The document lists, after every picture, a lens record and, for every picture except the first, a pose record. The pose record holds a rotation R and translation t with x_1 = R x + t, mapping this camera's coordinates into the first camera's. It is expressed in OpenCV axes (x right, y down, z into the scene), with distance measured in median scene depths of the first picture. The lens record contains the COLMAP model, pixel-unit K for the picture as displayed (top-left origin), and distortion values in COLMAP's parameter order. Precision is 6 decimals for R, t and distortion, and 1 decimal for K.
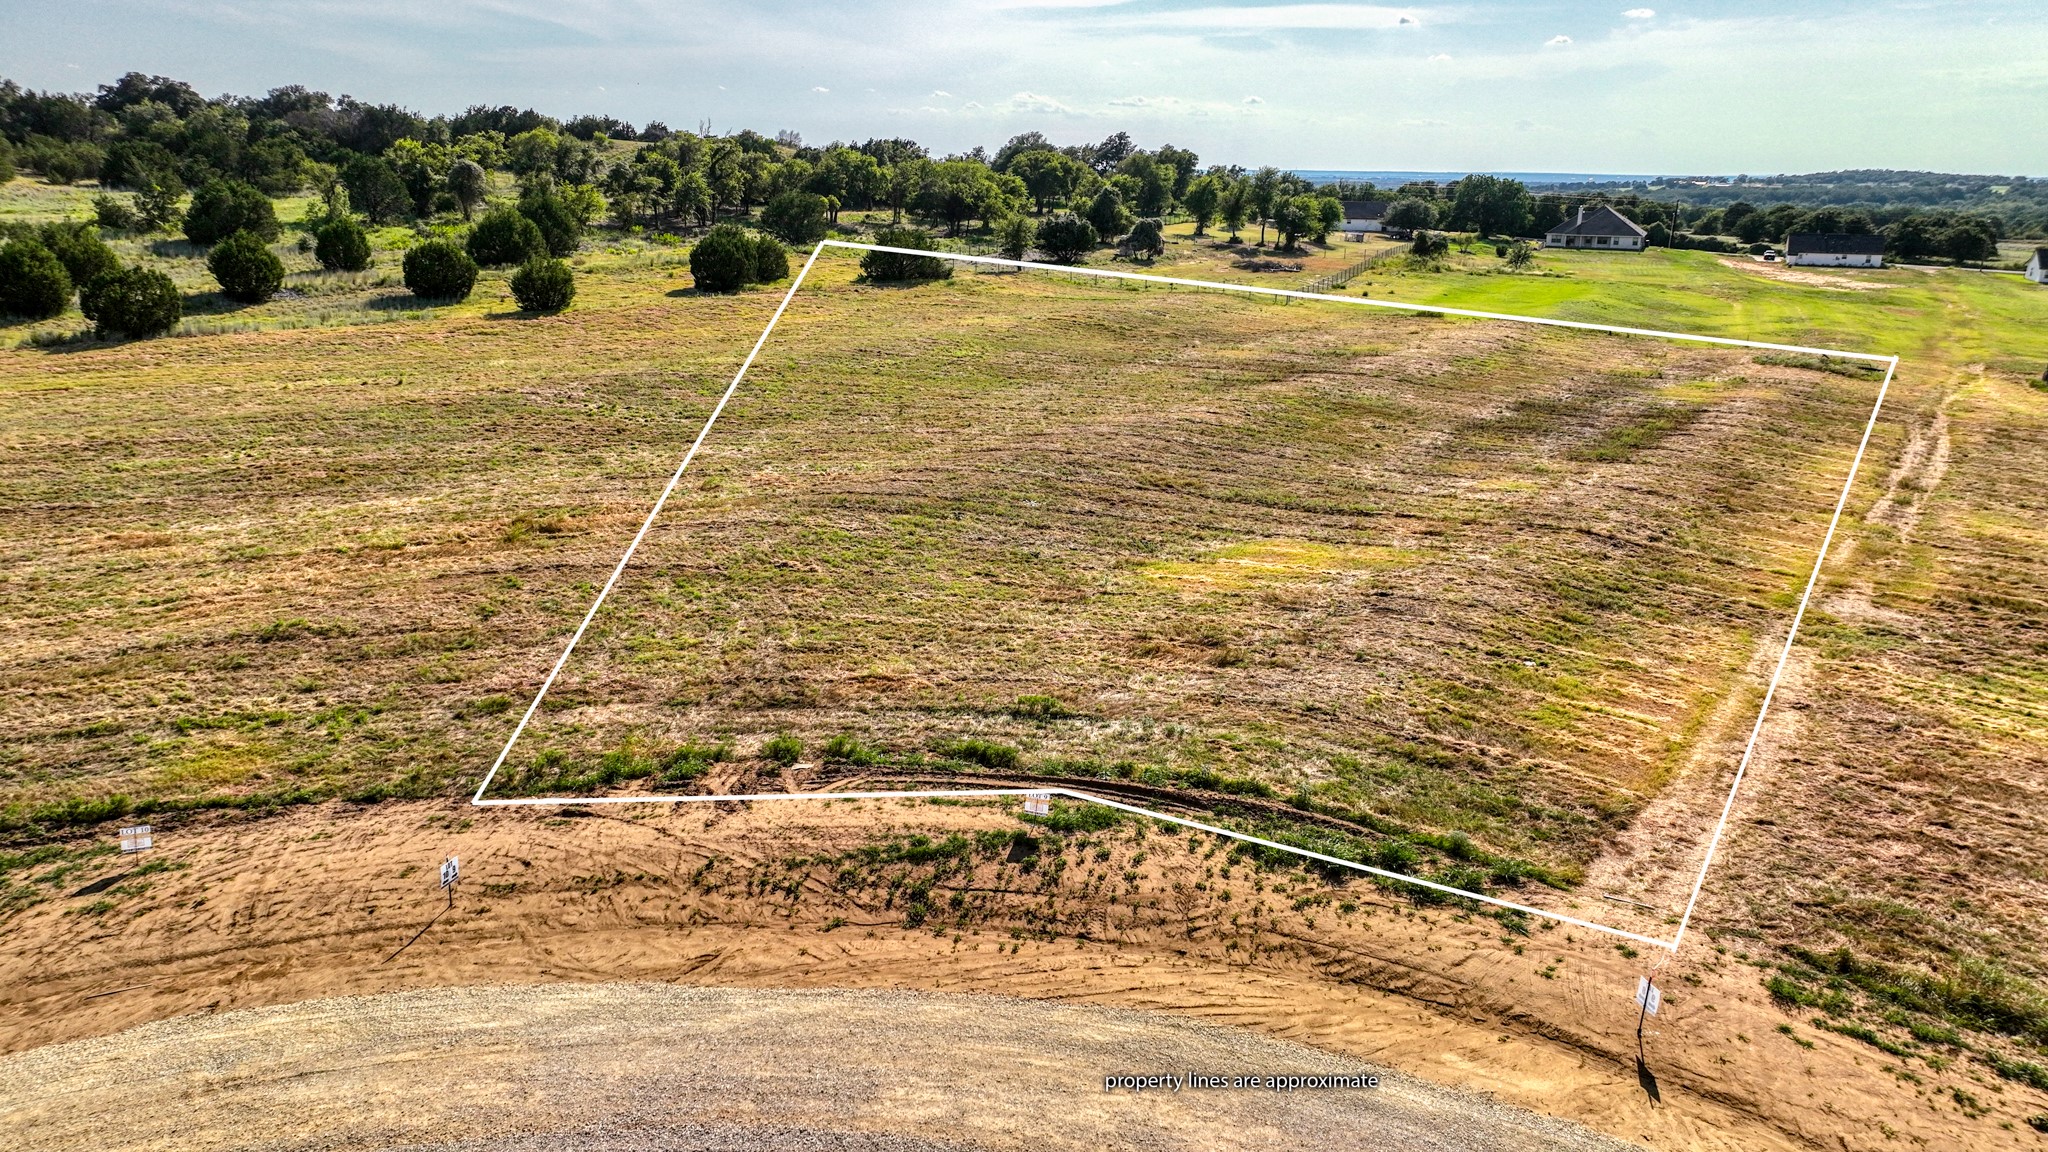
lens RADIAL K [[1432.6, 0, 1024.0], [0, 1432.6, 576.0], [0, 0, 1]] dist [-0.005505, 0.026221]
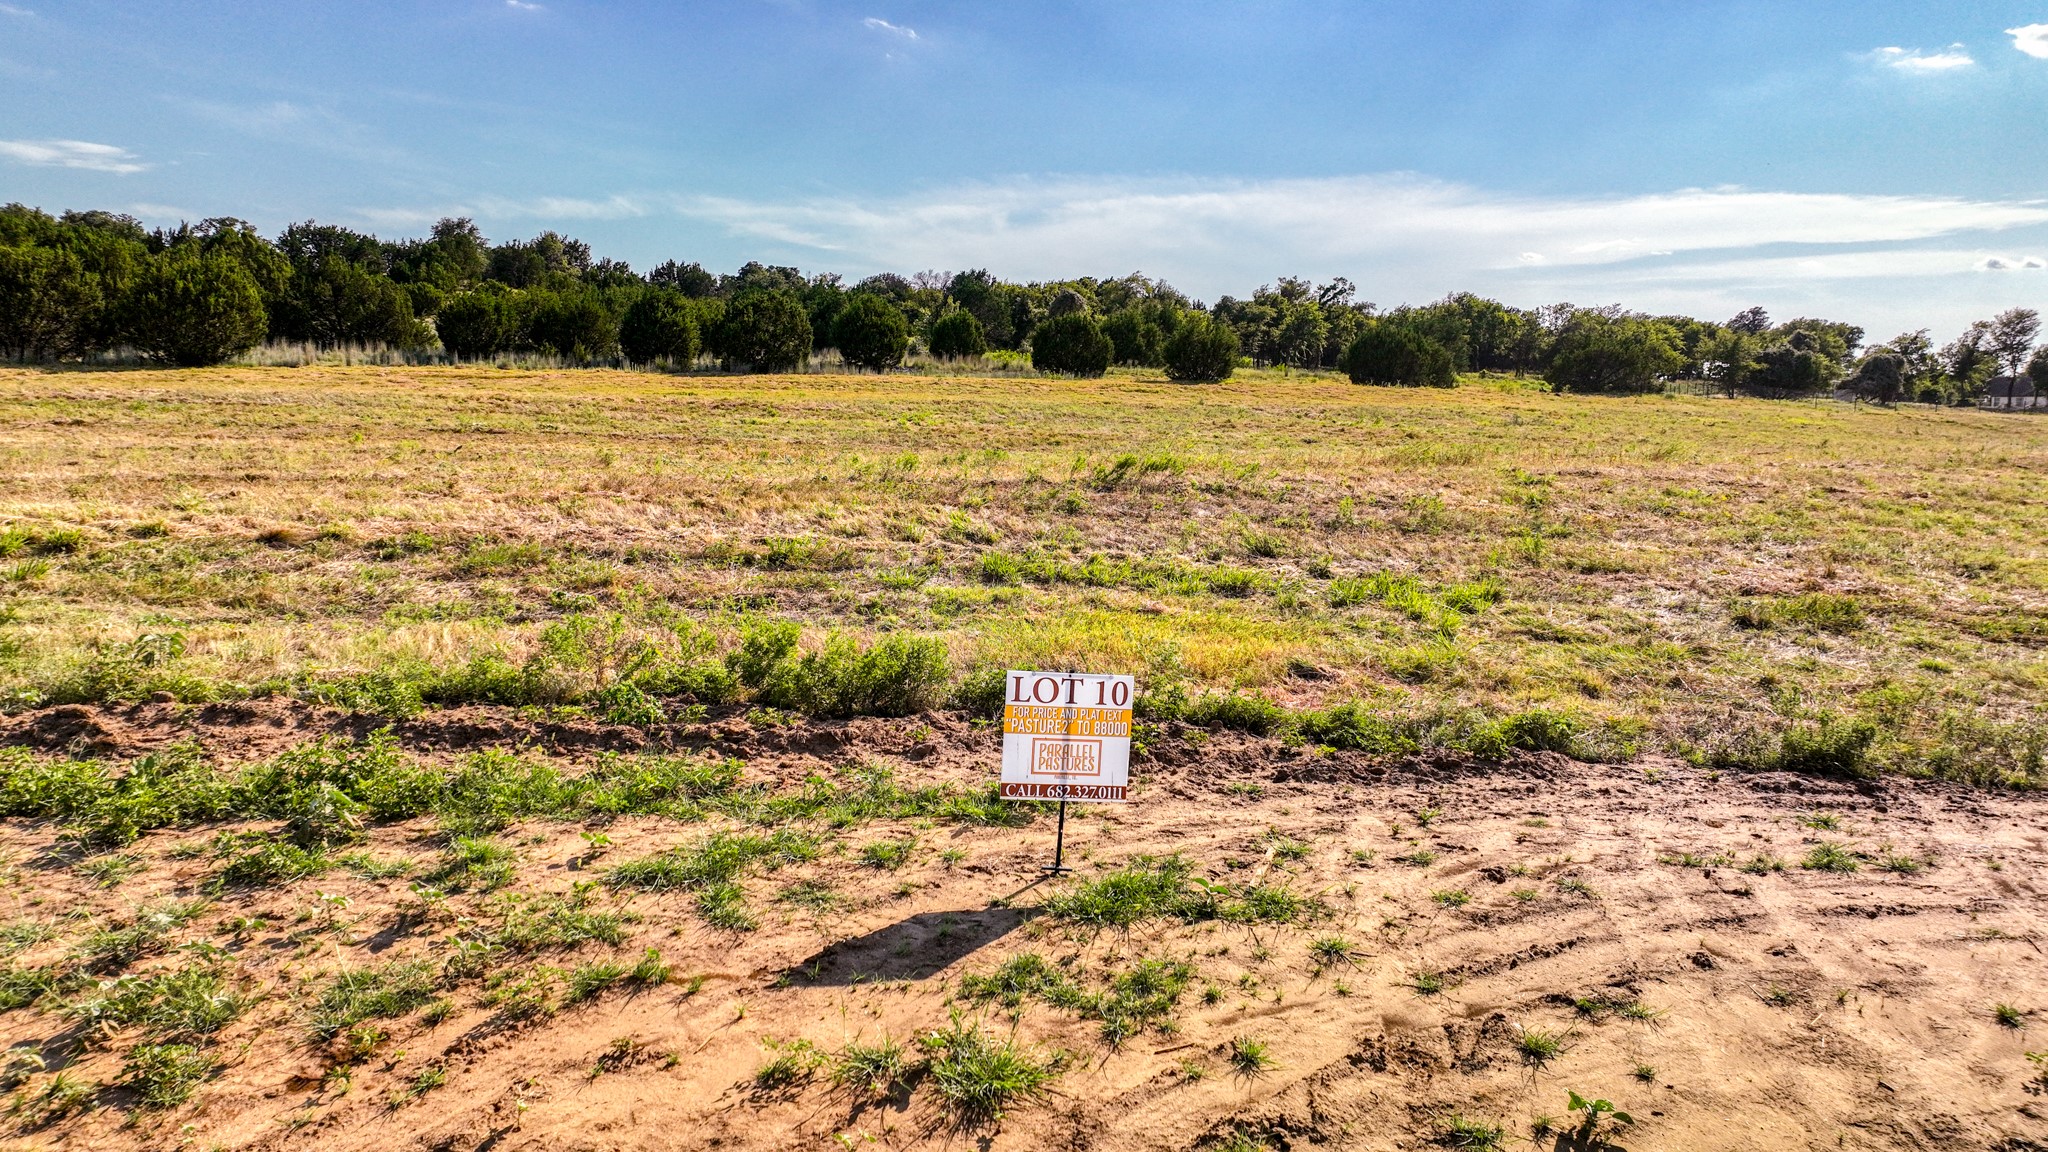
lens RADIAL K [[1442.0, 0, 1027.6], [0, 1442.0, 532.5], [0, 0, 1]] dist [0.007289, 0.003682]
pose [[0.946420, 0.022928, -0.322125, -0.322810], [-0.087352, 0.978468, -0.187002, 0.111301], [0.310901, 0.205121, 0.928044, 0.465861]]
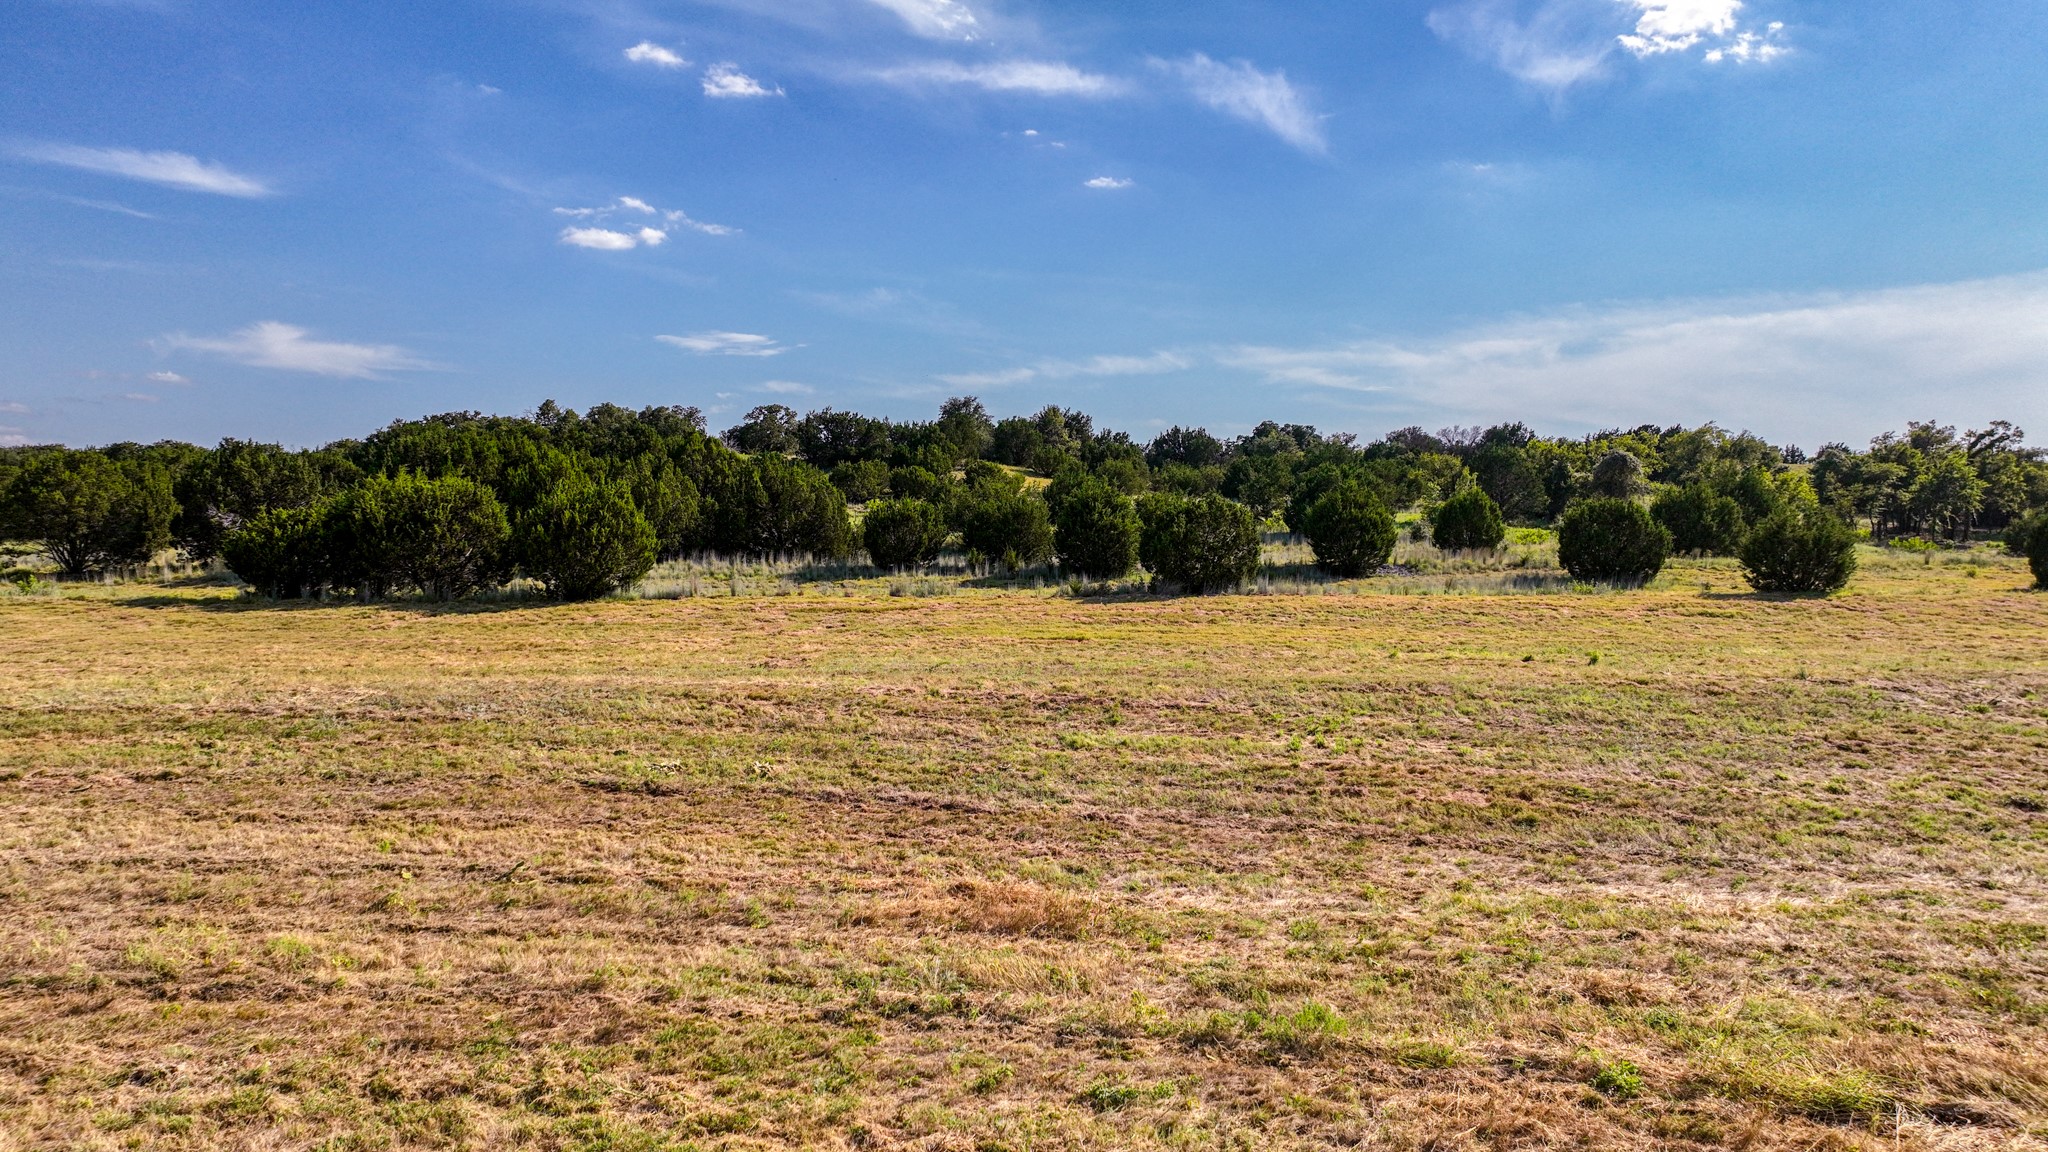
lens RADIAL K [[1432.6, 0, 1024.0], [0, 1432.6, 576.0], [0, 0, 1]] dist [-0.005505, 0.026221]
pose [[0.762564, 0.001445, -0.646912, -0.385077], [-0.174552, 0.963367, -0.203606, -0.032399], [0.622919, 0.268182, 0.734881, 0.717515]]
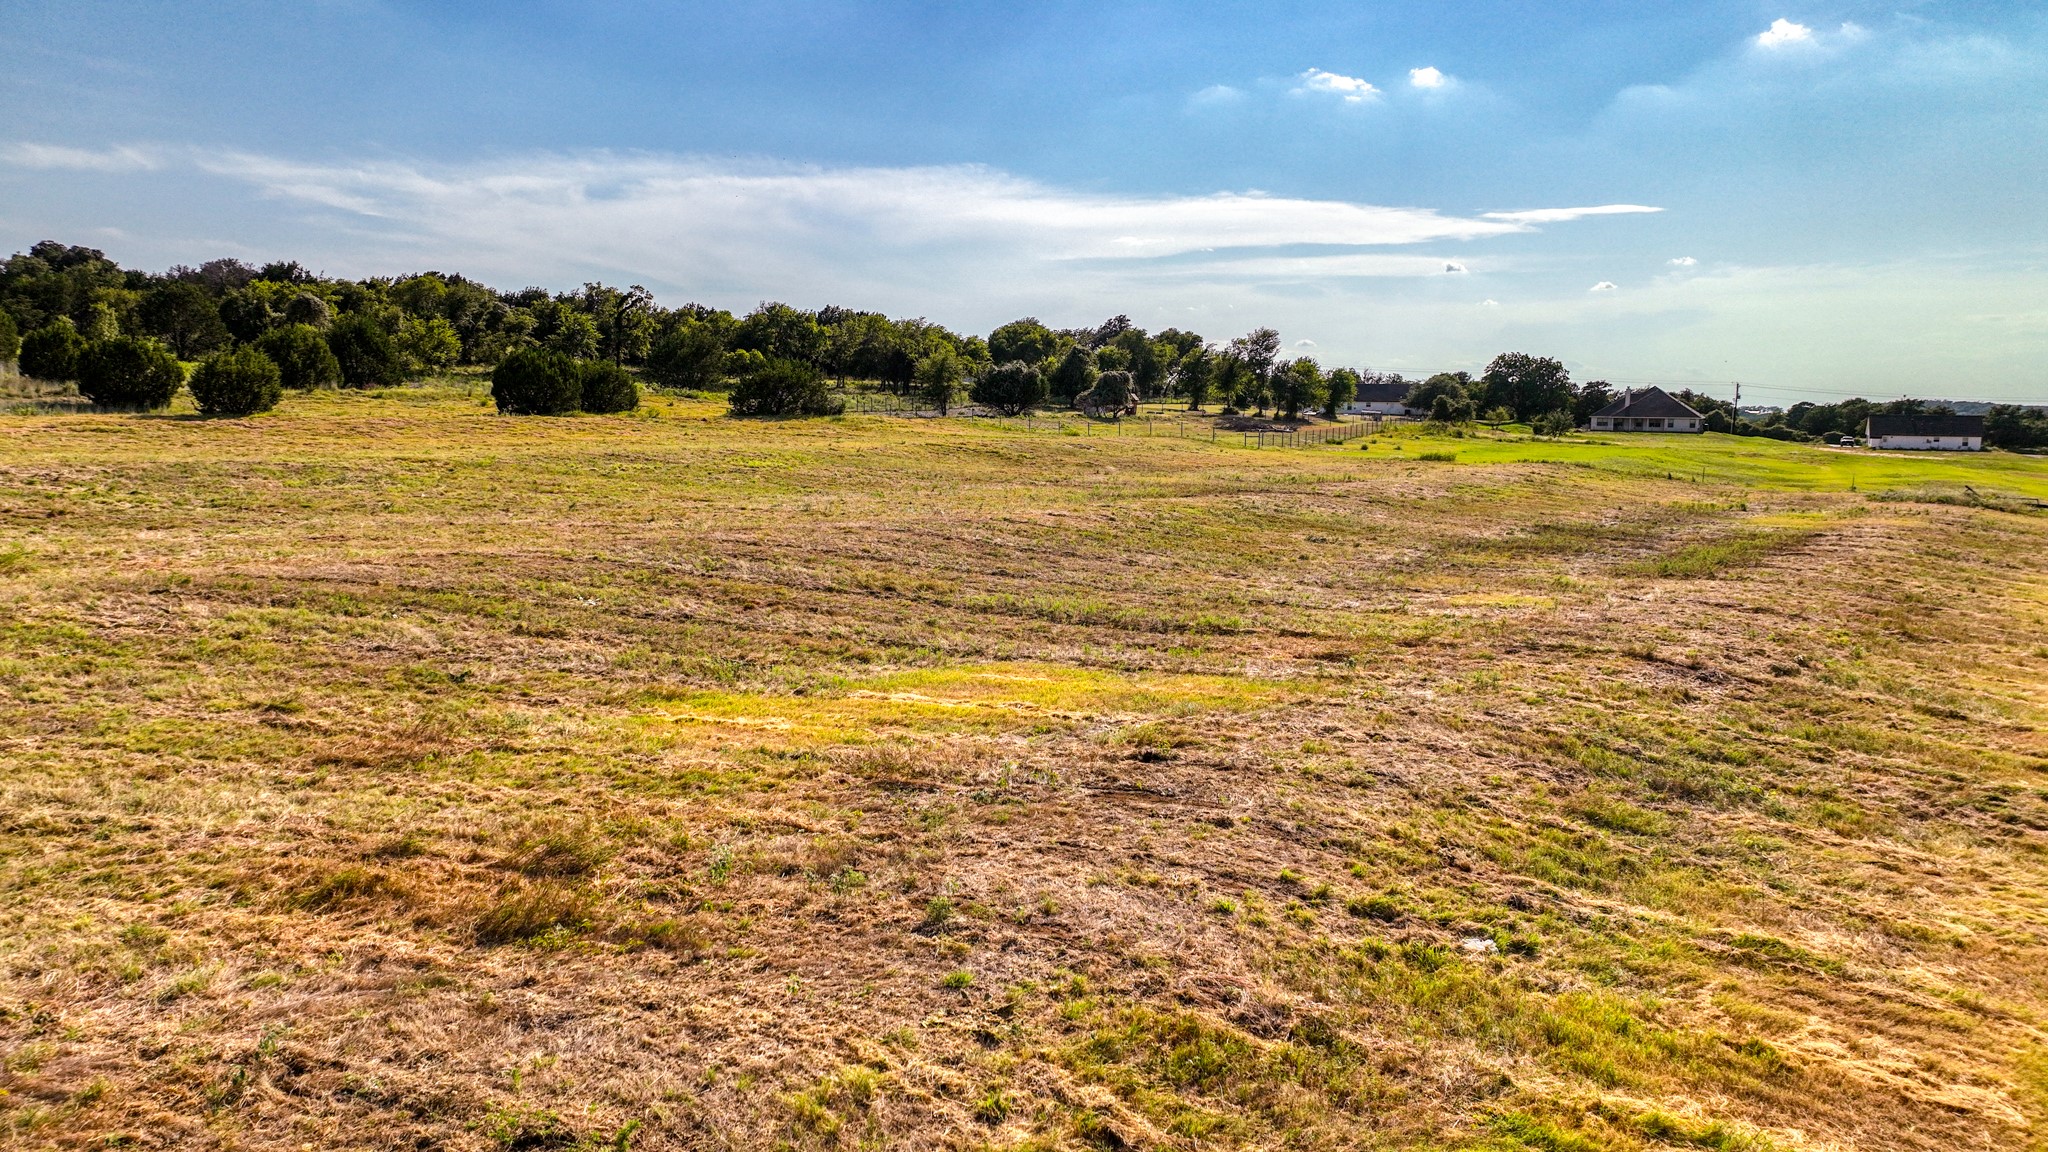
lens RADIAL K [[1432.6, 0, 1024.0], [0, 1432.6, 576.0], [0, 0, 1]] dist [-0.005505, 0.026221]
pose [[0.999180, 0.004992, -0.040183, 0.221641], [-0.011309, 0.987287, -0.158547, 0.026122], [0.038881, 0.158872, 0.986533, 0.557507]]
